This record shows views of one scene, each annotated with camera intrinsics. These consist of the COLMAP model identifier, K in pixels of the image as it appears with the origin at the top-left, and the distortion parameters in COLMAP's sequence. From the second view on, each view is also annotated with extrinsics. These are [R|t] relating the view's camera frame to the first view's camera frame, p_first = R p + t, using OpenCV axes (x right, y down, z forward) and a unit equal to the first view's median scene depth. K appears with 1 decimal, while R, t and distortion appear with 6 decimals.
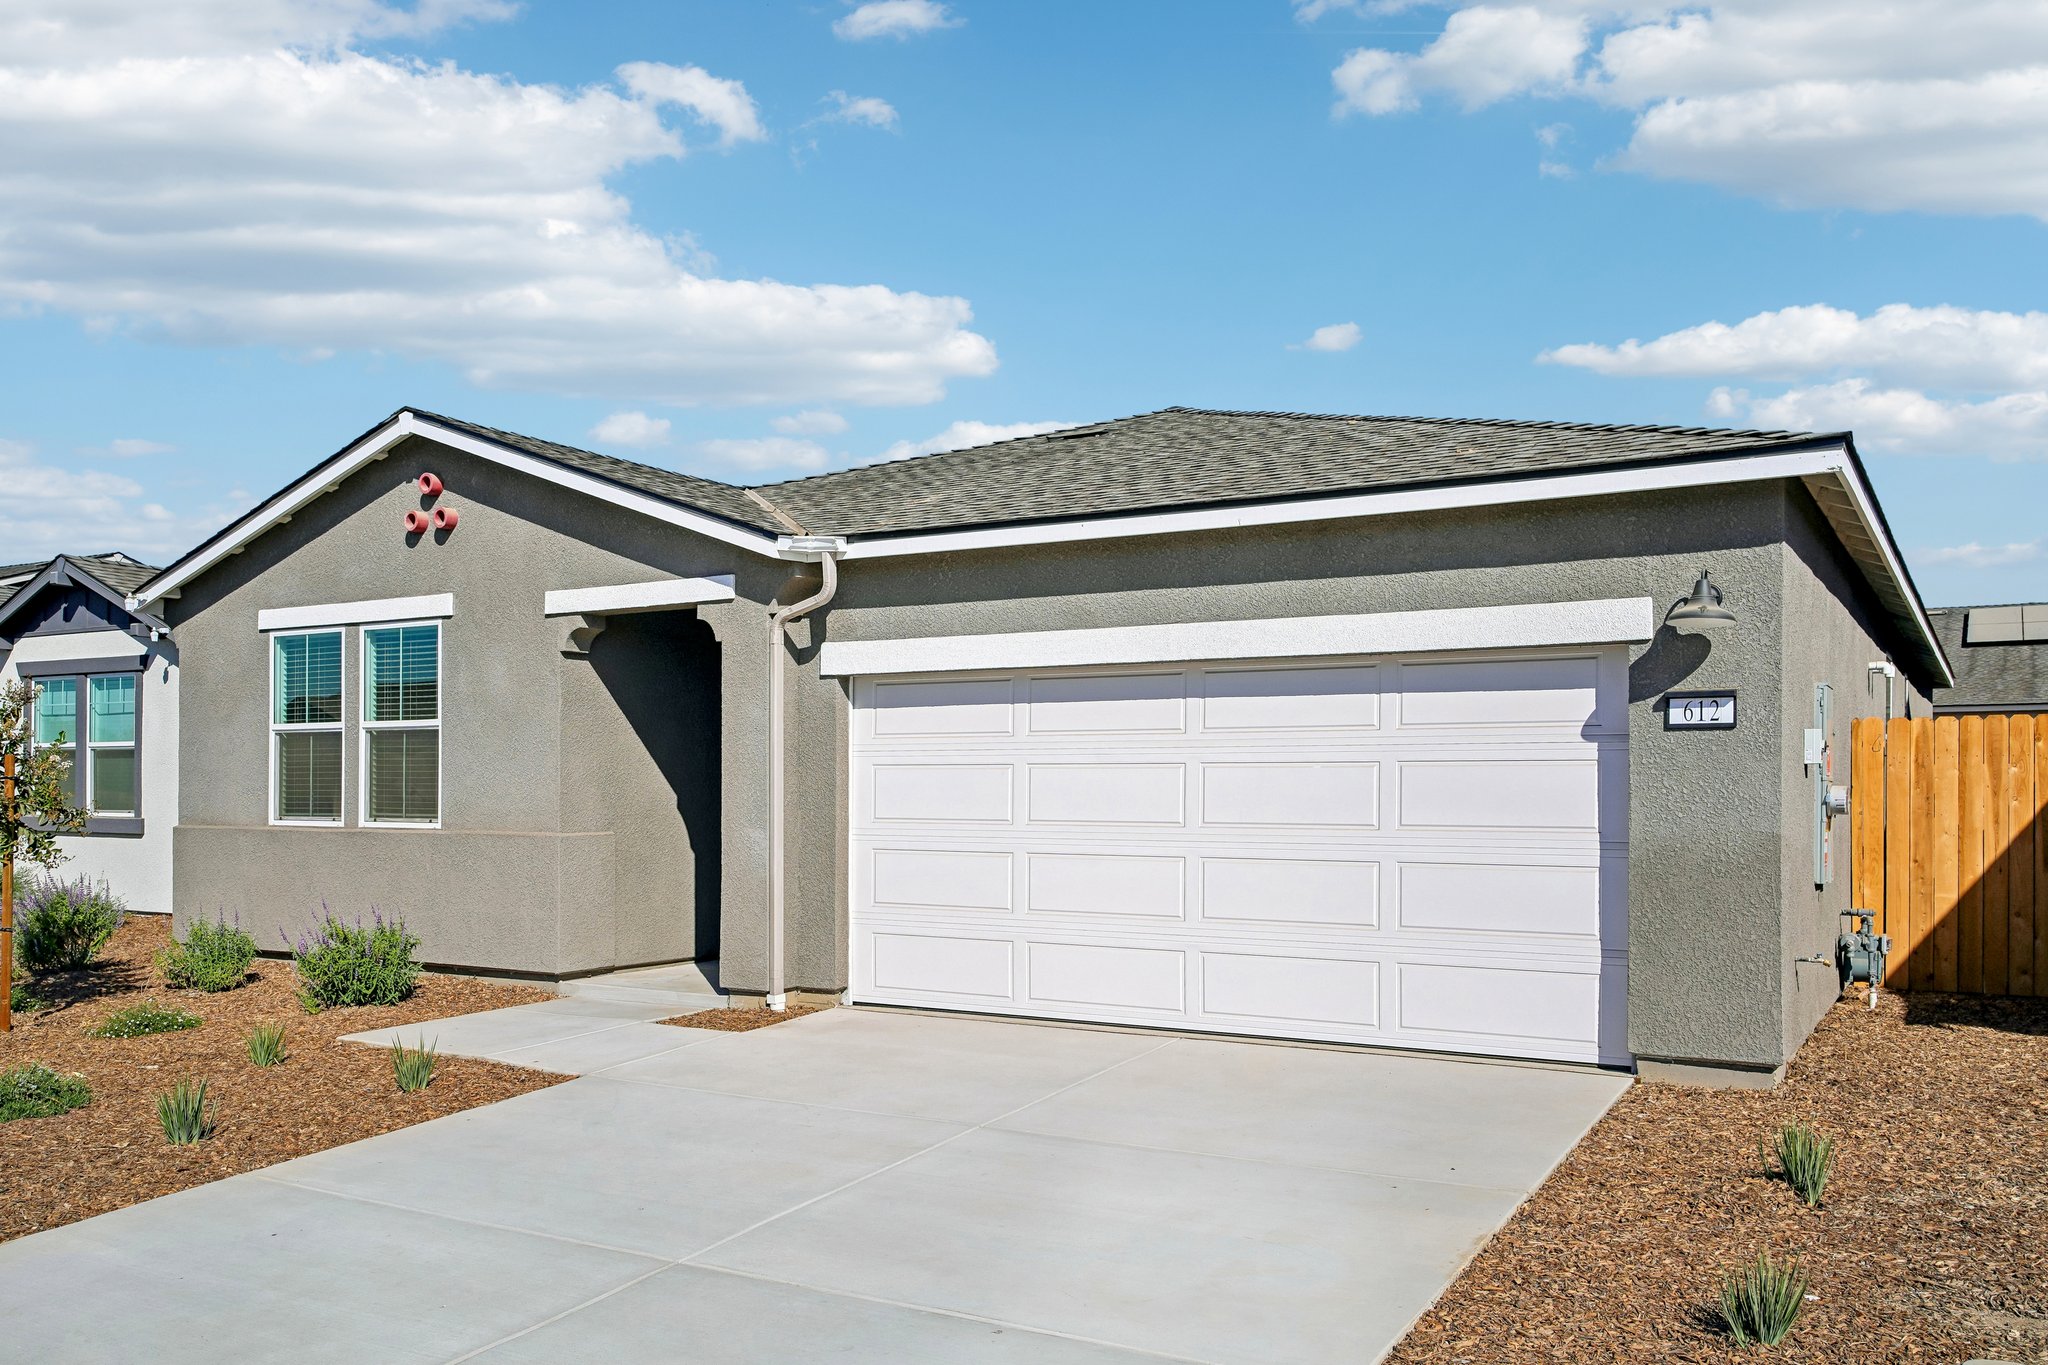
lens RADIAL K [[1635.0, 0, 1021.4], [0, 1635.0, 678.9], [0, 0, 1]] dist [0.006662, 0.002860]
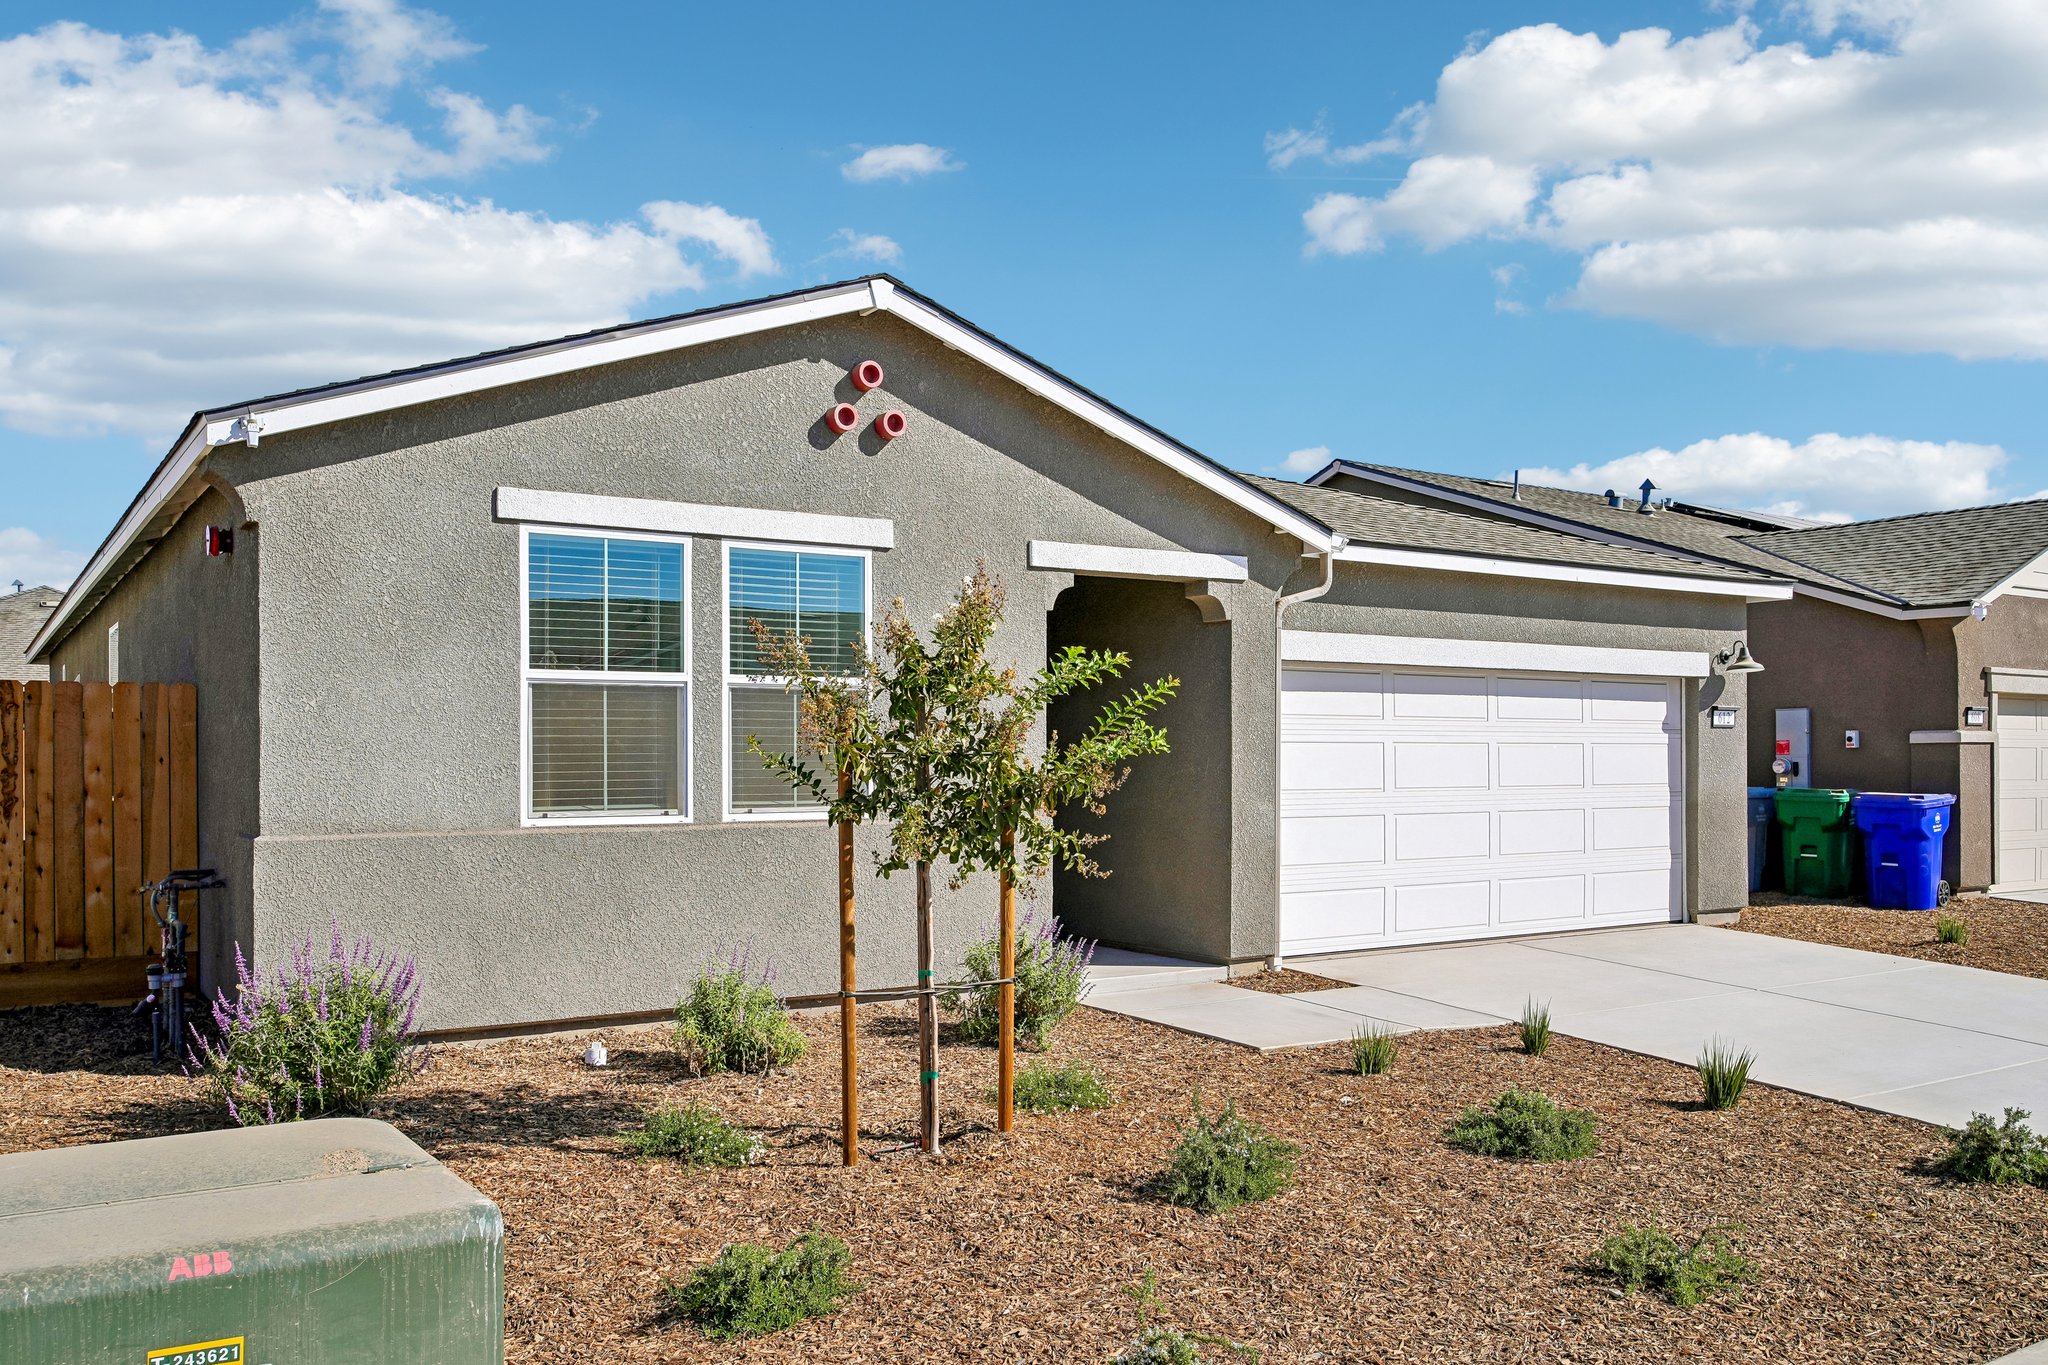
lens RADIAL K [[1635.0, 0, 1021.7], [0, 1635.0, 695.0], [0, 0, 1]] dist [0.006662, 0.002860]
pose [[0.444674, 0.034474, 0.895029, -1.018329], [-0.053652, 0.998490, -0.011803, 0.037703], [-0.894084, -0.042771, 0.445852, 0.582208]]
